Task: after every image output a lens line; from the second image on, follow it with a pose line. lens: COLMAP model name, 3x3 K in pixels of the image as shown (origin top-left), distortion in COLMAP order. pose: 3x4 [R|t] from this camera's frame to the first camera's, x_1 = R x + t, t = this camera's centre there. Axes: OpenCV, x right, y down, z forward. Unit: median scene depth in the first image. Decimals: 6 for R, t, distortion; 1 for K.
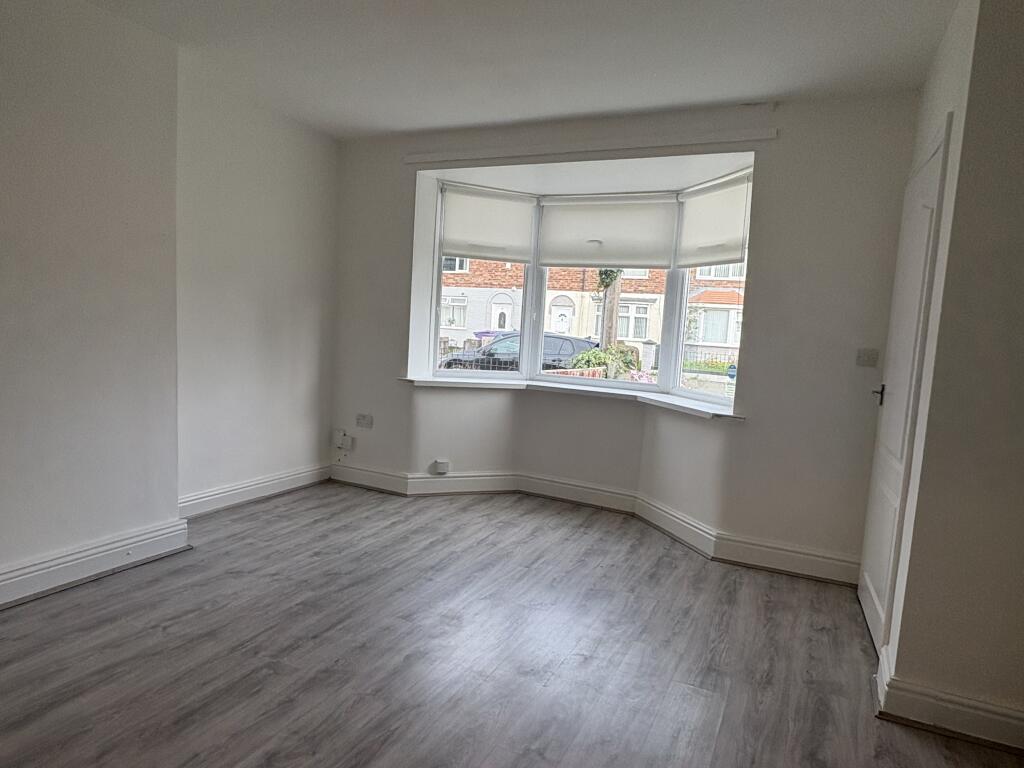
lens RADIAL K [[638.4, 0, 509.1], [0, 638.4, 382.5], [0, 0, 1]] dist [-0.006757, 0.000114]
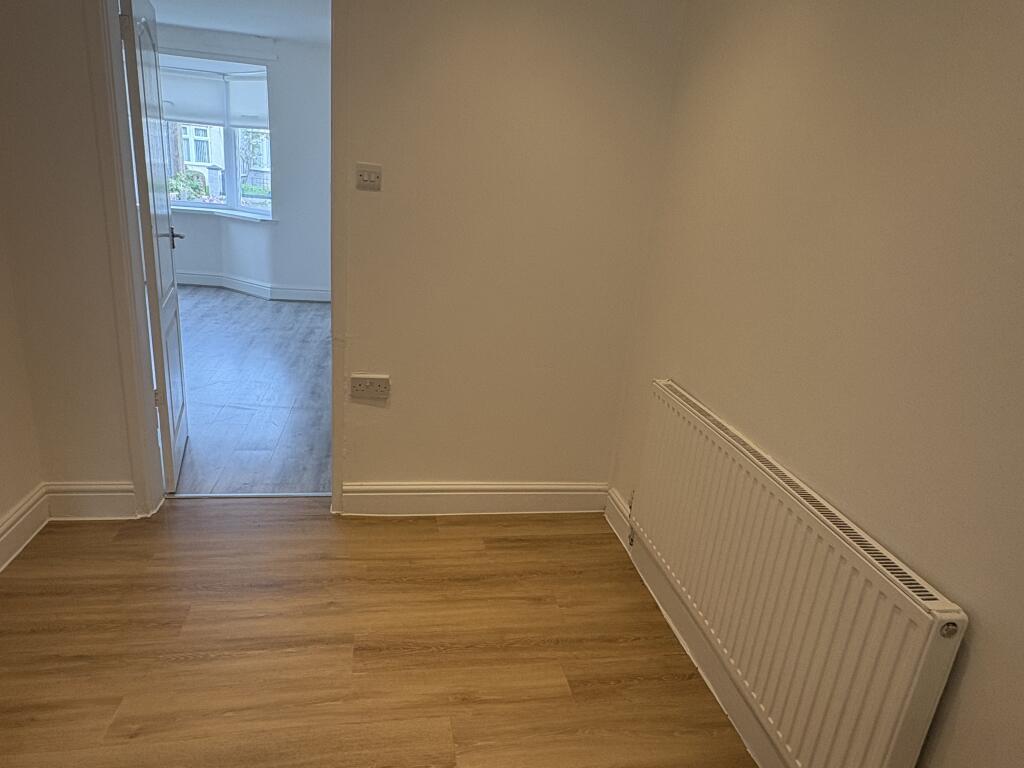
lens RADIAL K [[638.4, 0, 507.4], [0, 638.4, 387.5], [0, 0, 1]] dist [-0.006757, 0.000114]
pose [[0.809394, -0.172885, 0.561241, -0.207984], [0.015722, 0.961722, 0.273575, 0.024766], [-0.587055, -0.212606, 0.781130, -0.910530]]
